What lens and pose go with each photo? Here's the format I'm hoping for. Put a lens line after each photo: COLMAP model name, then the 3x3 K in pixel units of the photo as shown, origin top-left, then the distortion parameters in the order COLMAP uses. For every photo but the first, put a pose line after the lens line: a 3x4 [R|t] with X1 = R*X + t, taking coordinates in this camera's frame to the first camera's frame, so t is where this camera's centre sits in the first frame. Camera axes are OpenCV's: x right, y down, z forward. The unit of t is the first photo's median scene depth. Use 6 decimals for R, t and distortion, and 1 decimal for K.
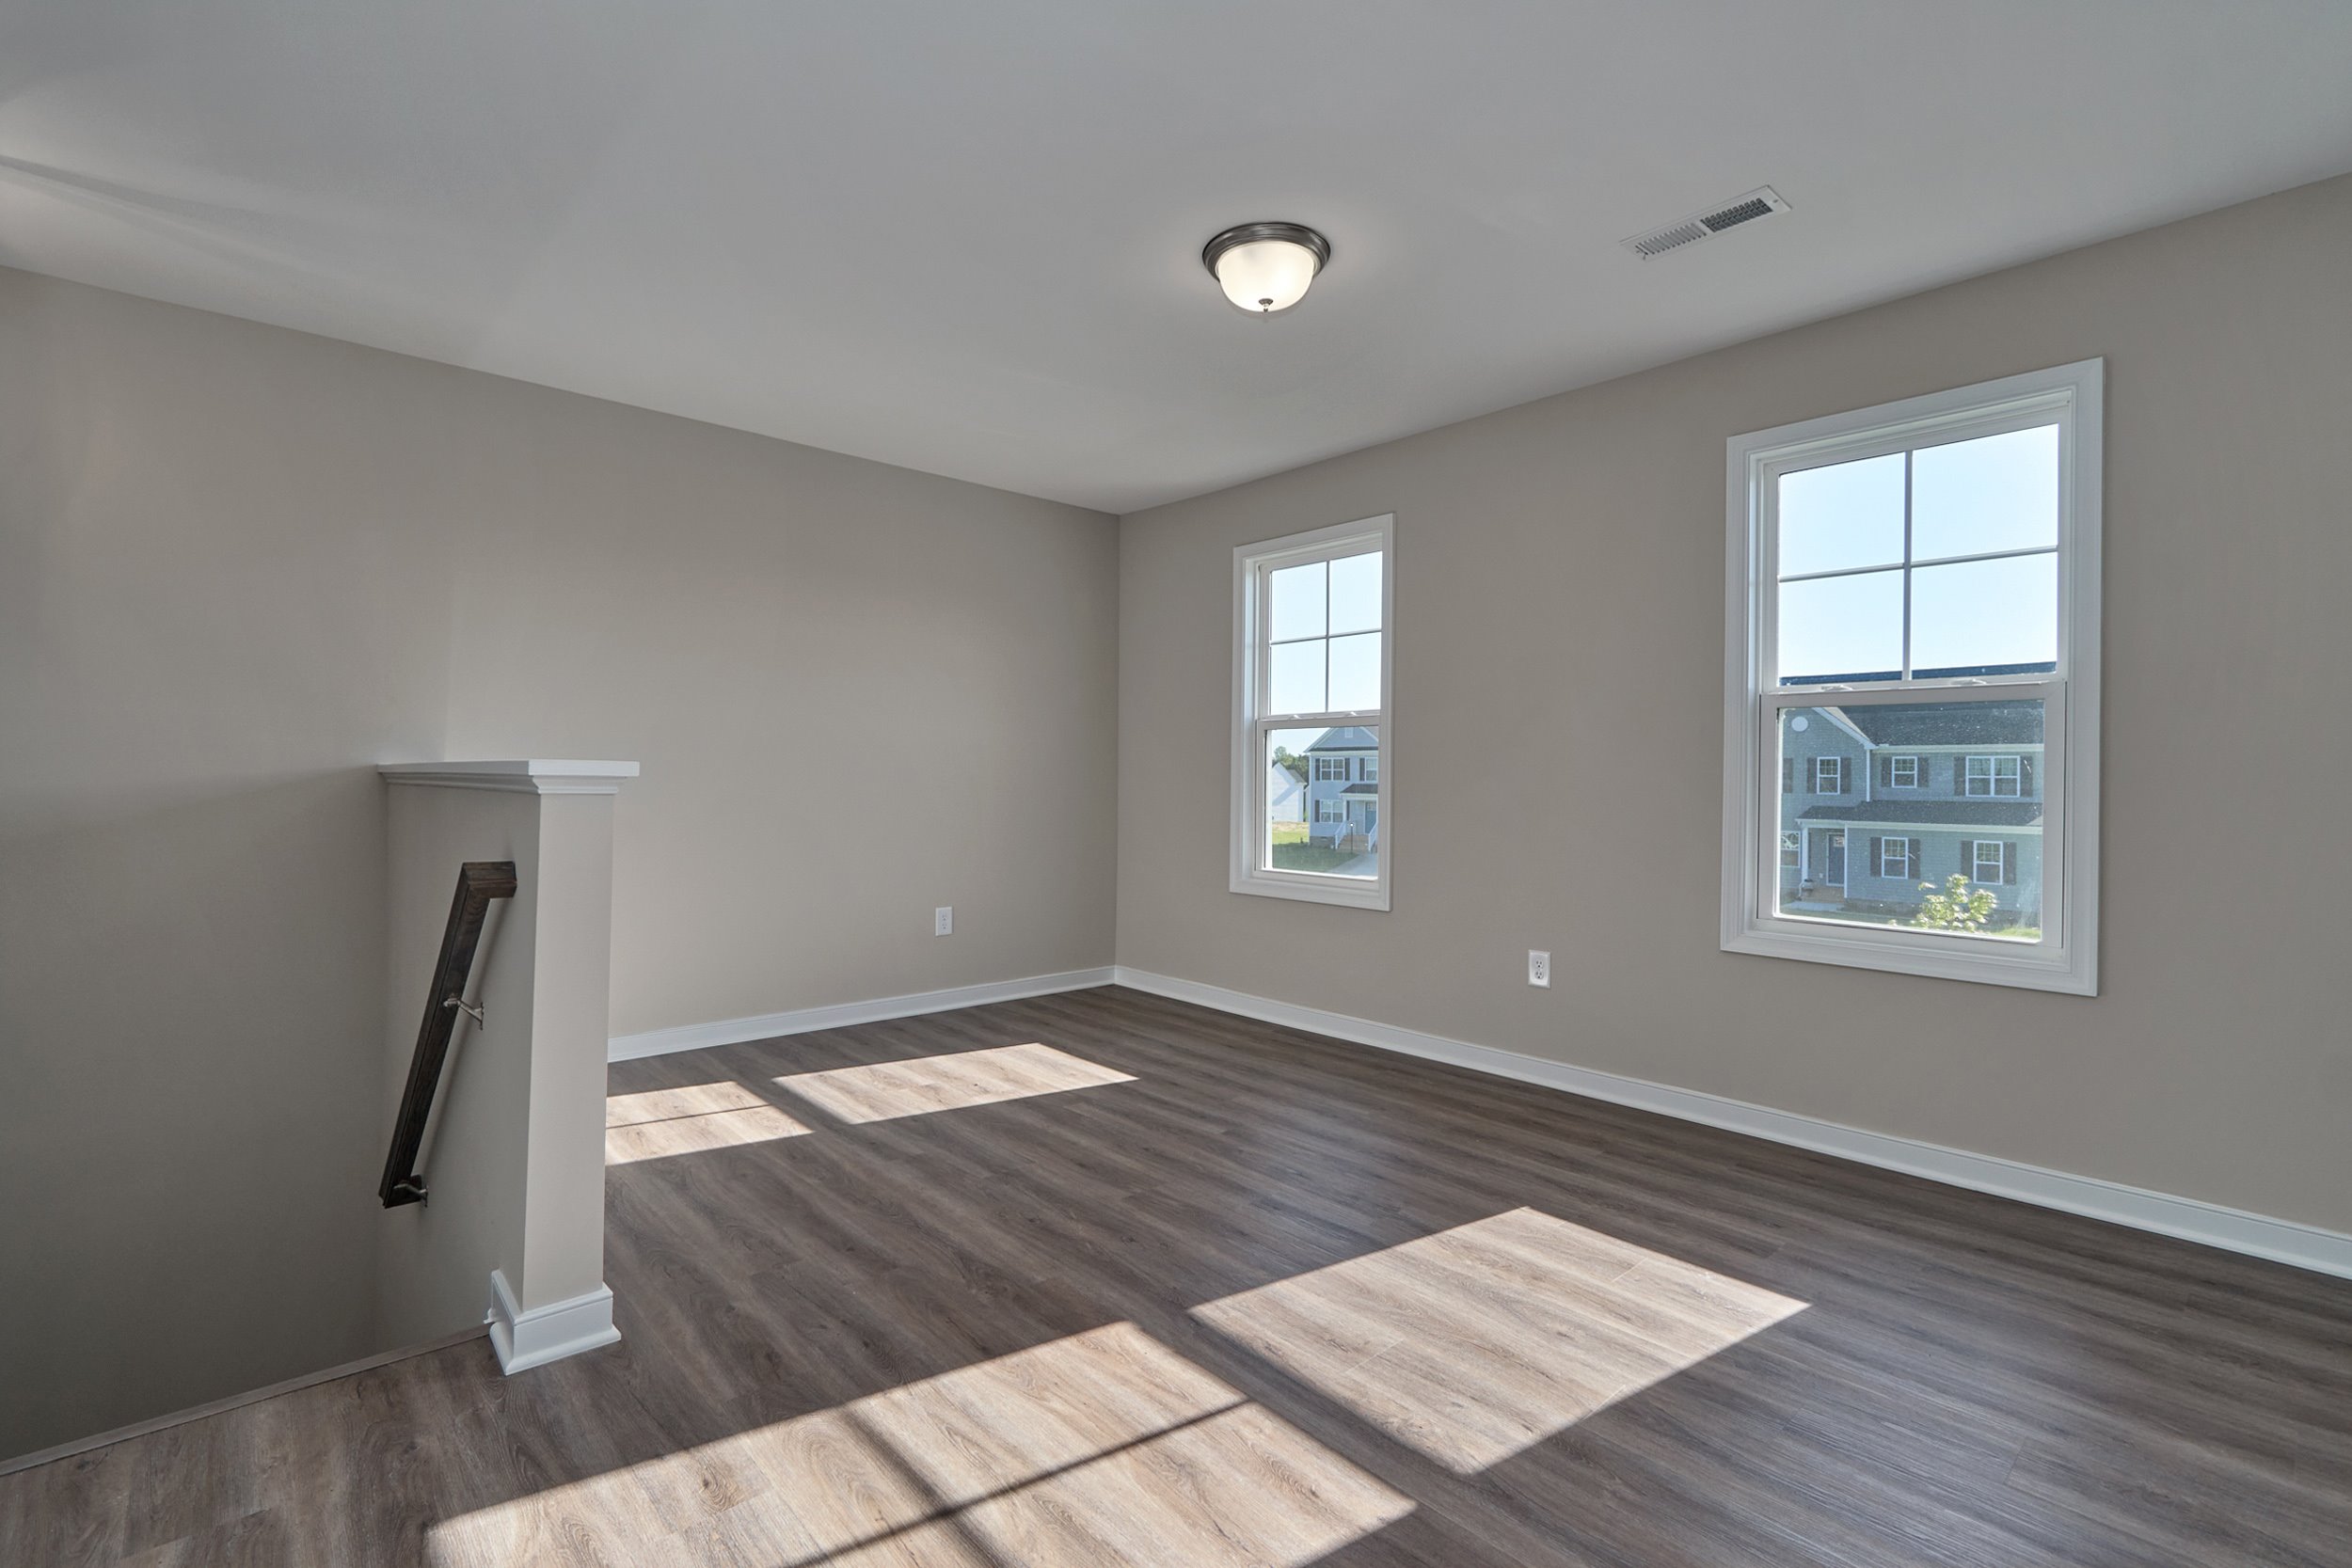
lens RADIAL K [[1056.8, 0, 1167.3], [0, 1056.8, 770.1], [0, 0, 1]] dist [0.004162, 0.000322]
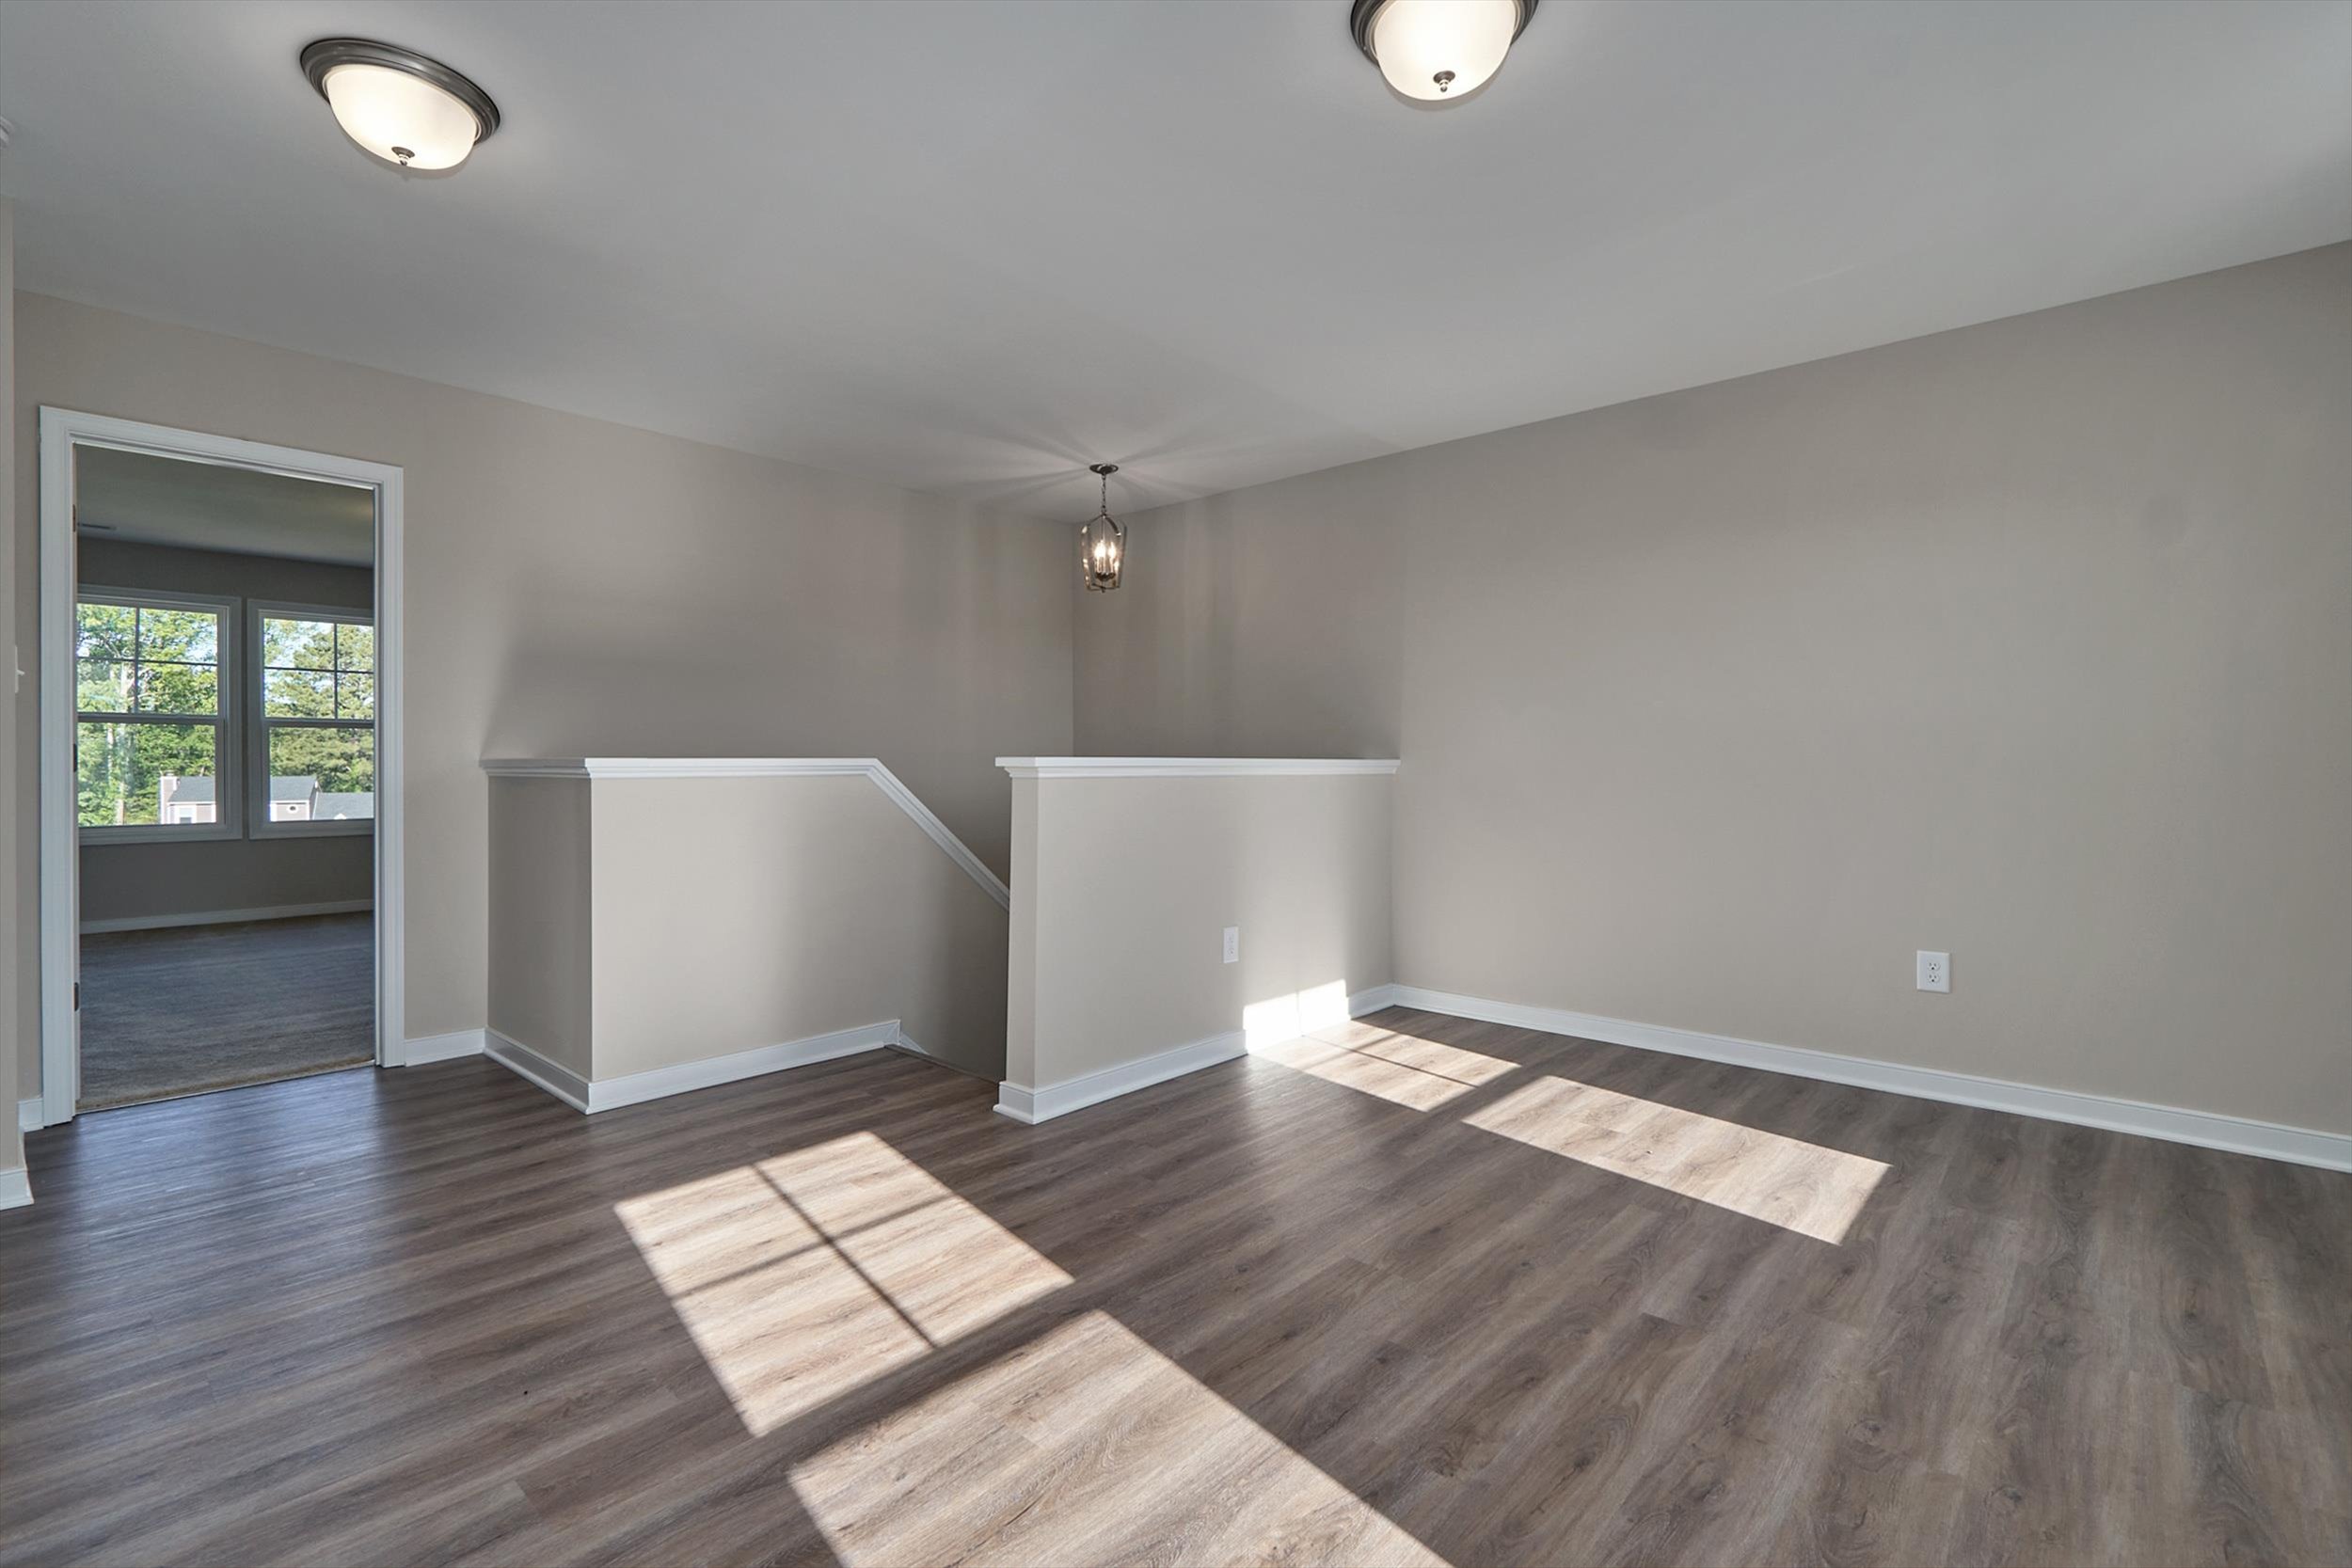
lens RADIAL K [[1056.8, 0, 1153.4], [0, 1056.8, 781.8], [0, 0, 1]] dist [0.004162, 0.000322]
pose [[0.091957, 0.004523, -0.995753, 0.801064], [0.010199, 0.999933, 0.005483, 0.016403], [0.995711, -0.010660, 0.091904, 0.781113]]
